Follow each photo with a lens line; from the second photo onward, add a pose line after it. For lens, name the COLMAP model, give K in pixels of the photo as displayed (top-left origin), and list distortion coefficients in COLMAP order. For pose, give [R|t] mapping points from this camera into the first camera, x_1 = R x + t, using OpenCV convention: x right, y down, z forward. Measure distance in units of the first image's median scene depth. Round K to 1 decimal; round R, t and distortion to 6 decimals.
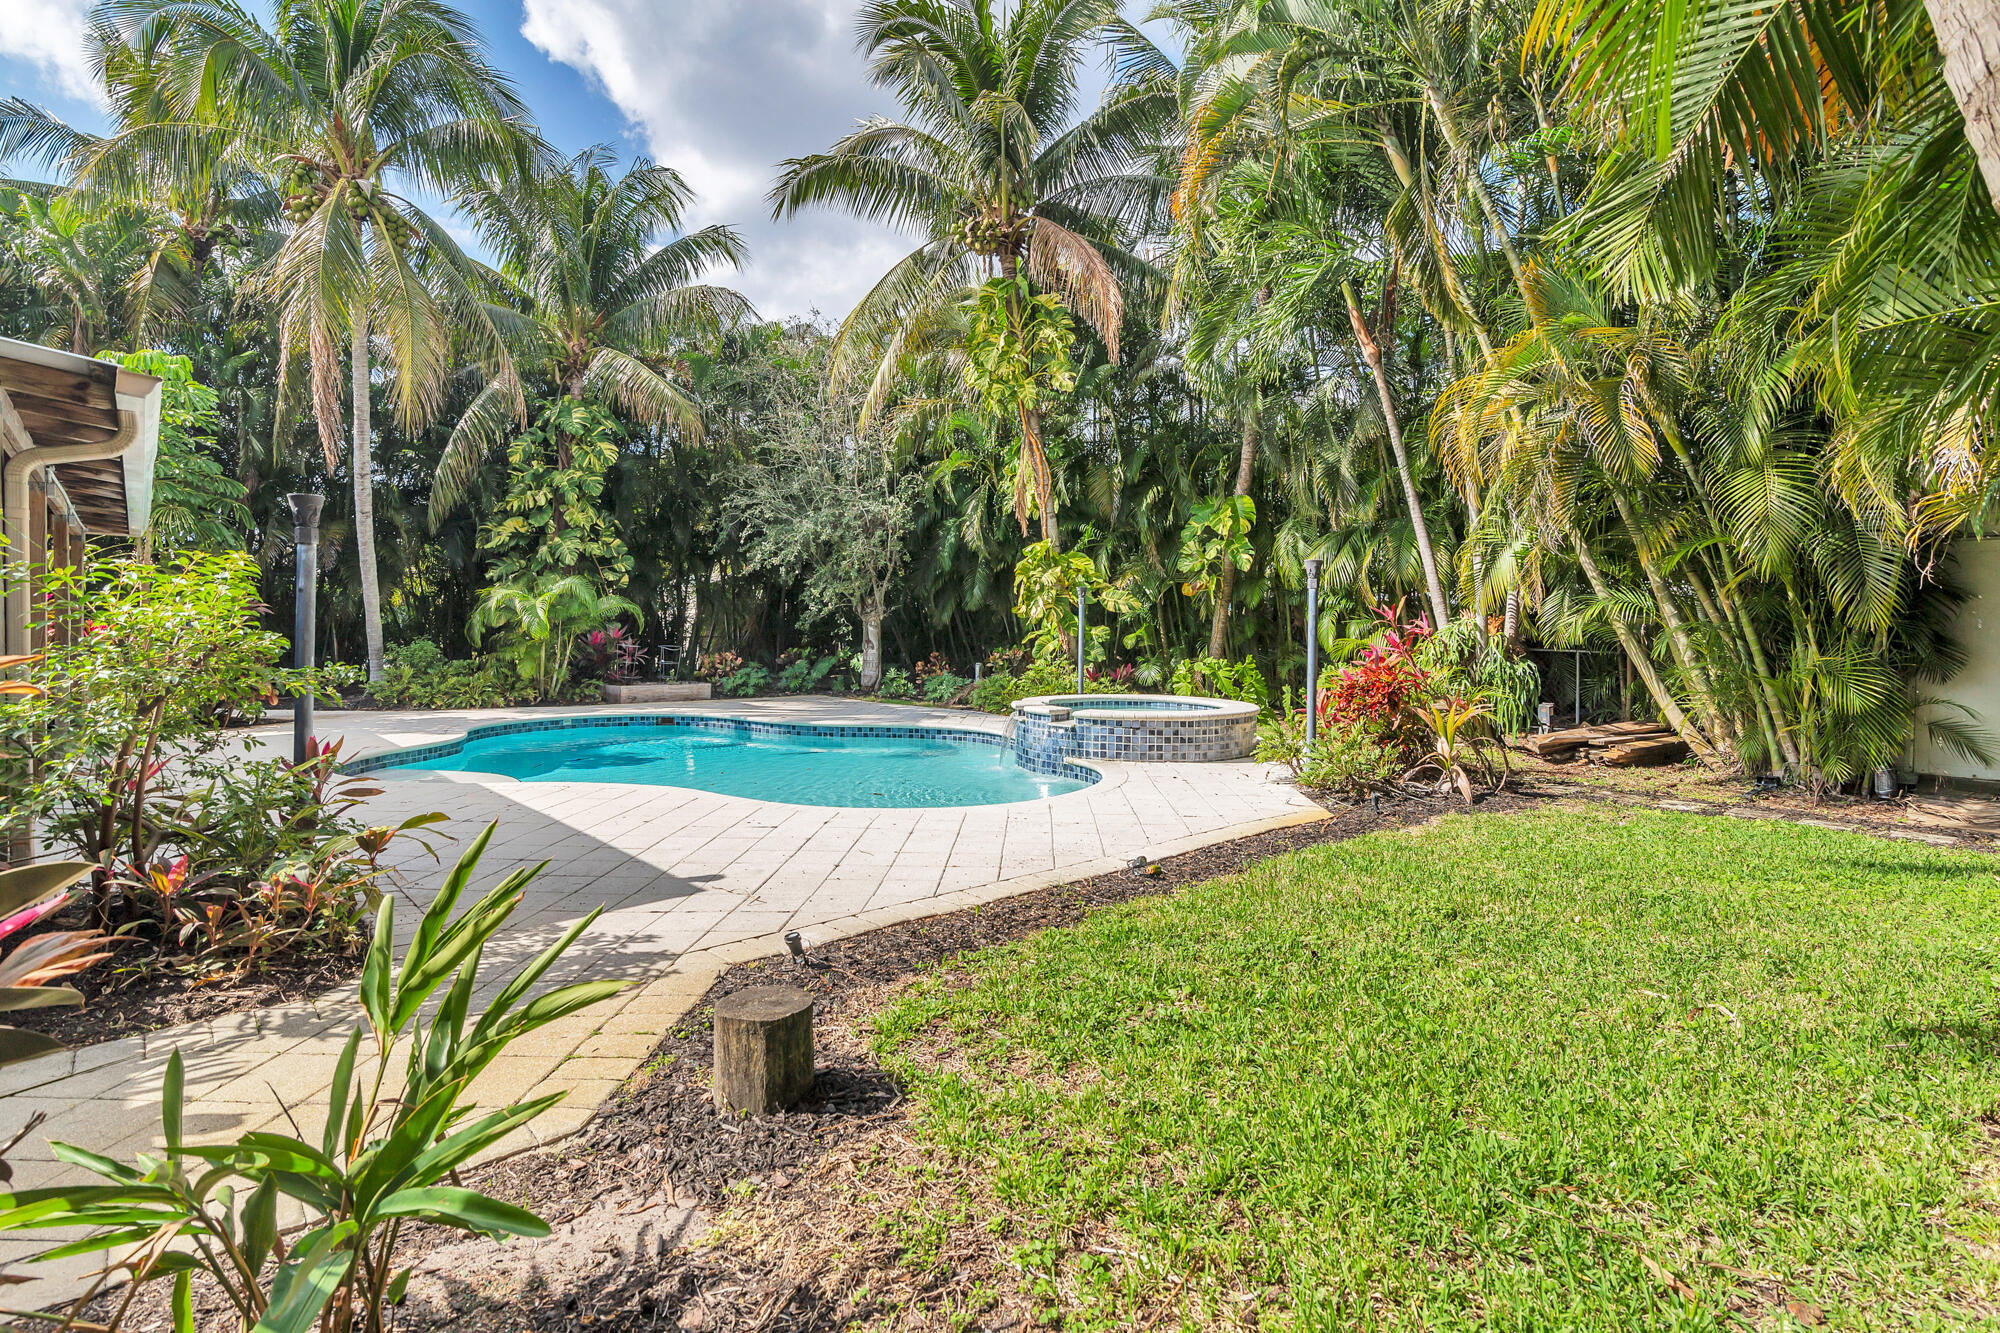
lens RADIAL K [[924.7, 0, 999.3], [0, 924.7, 649.4], [0, 0, 1]] dist [-0.003672, -0.000592]
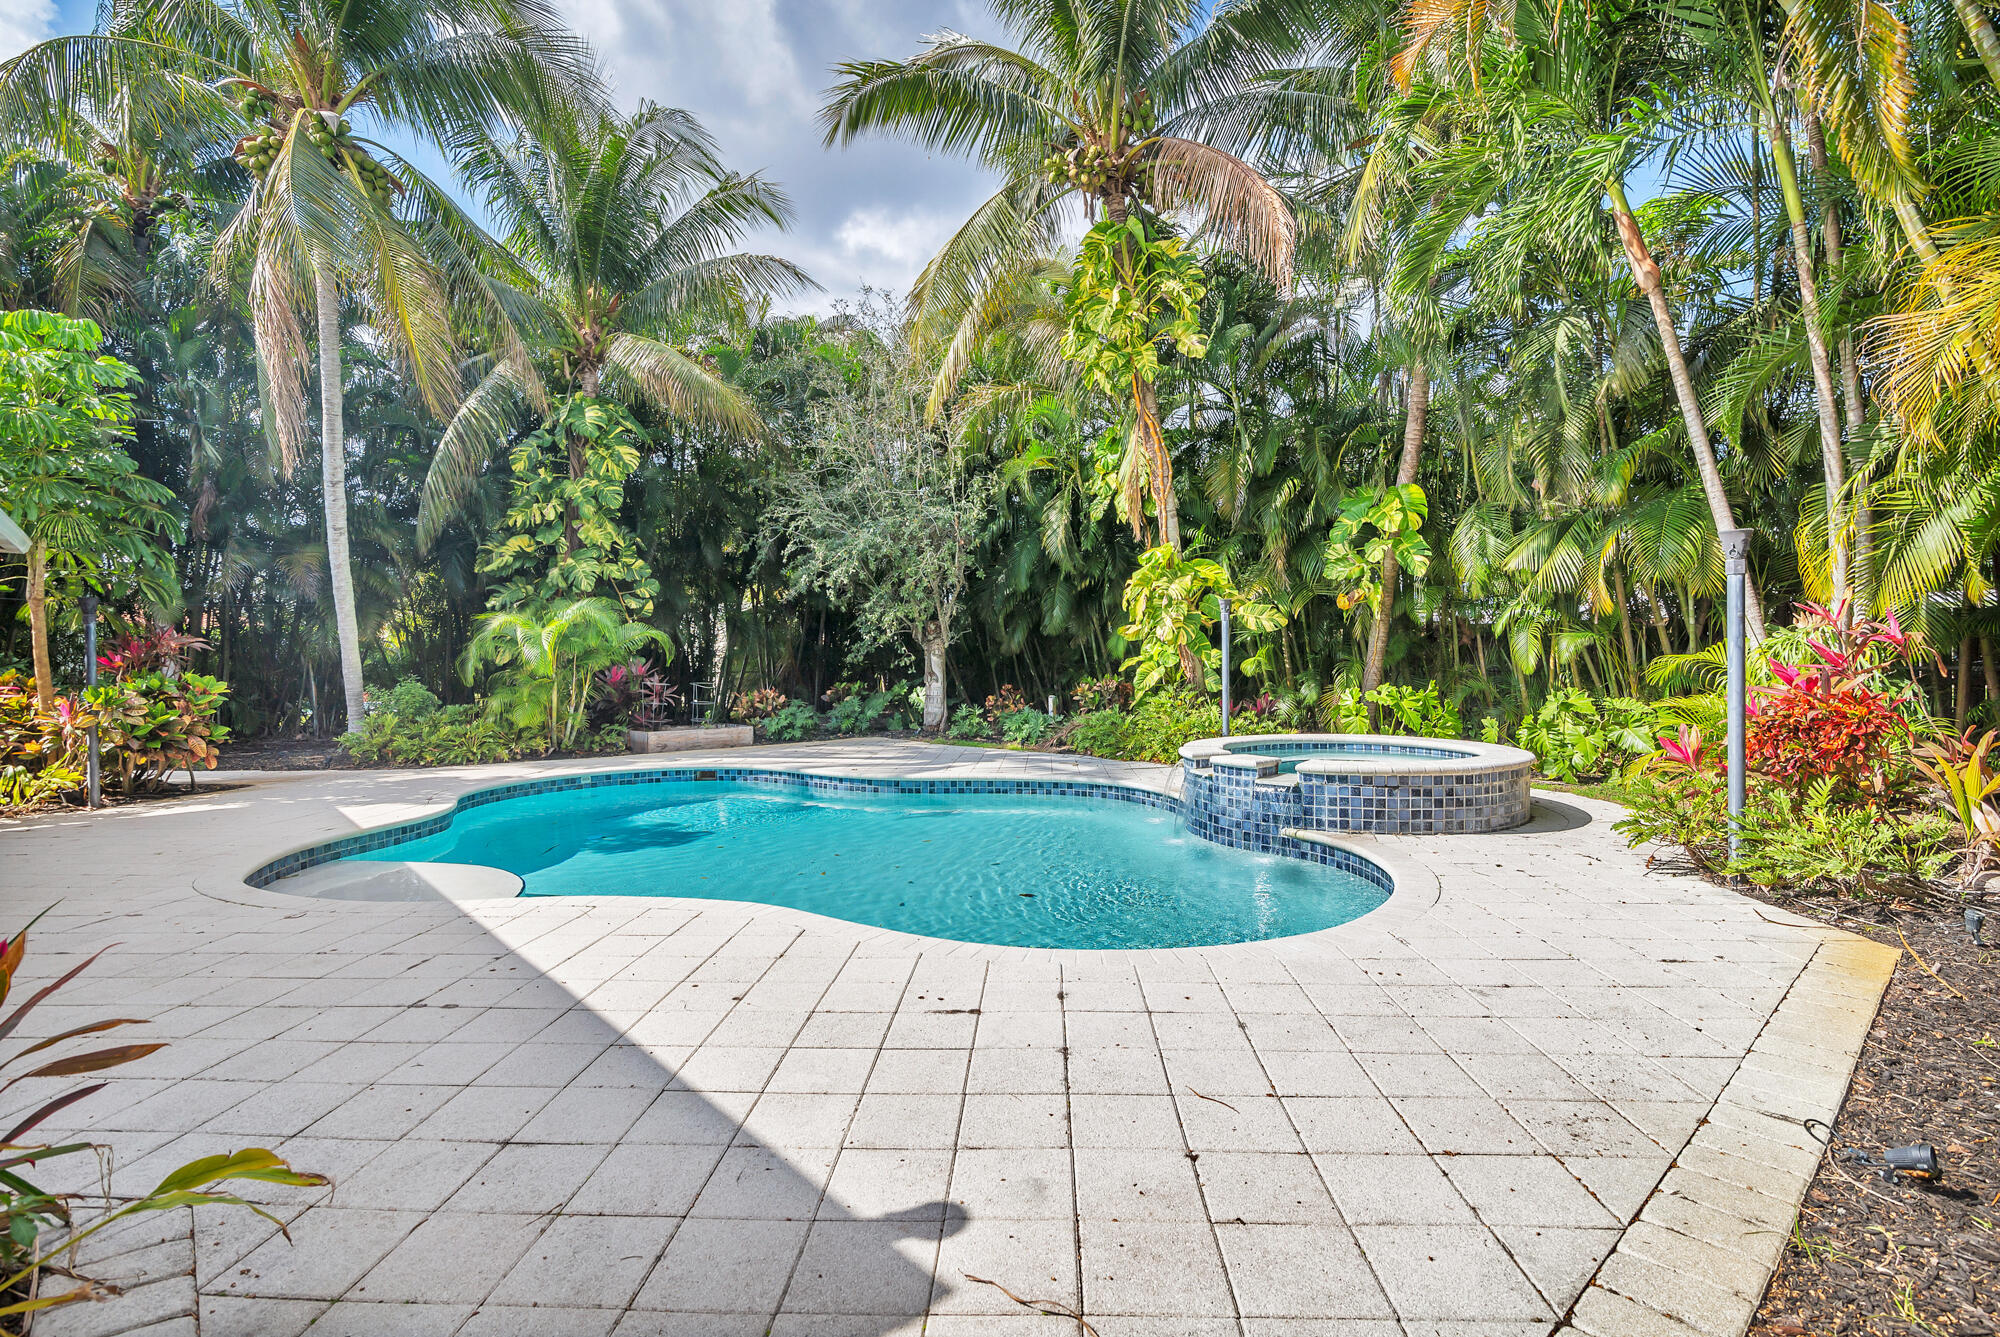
lens RADIAL K [[924.7, 0, 998.7], [0, 924.7, 671.6], [0, 0, 1]] dist [-0.003672, -0.000592]
pose [[0.999727, -0.019613, -0.012690, -0.084241], [0.019490, 0.999763, -0.009743, -0.000843], [0.012878, 0.009493, 0.999872, 0.174463]]
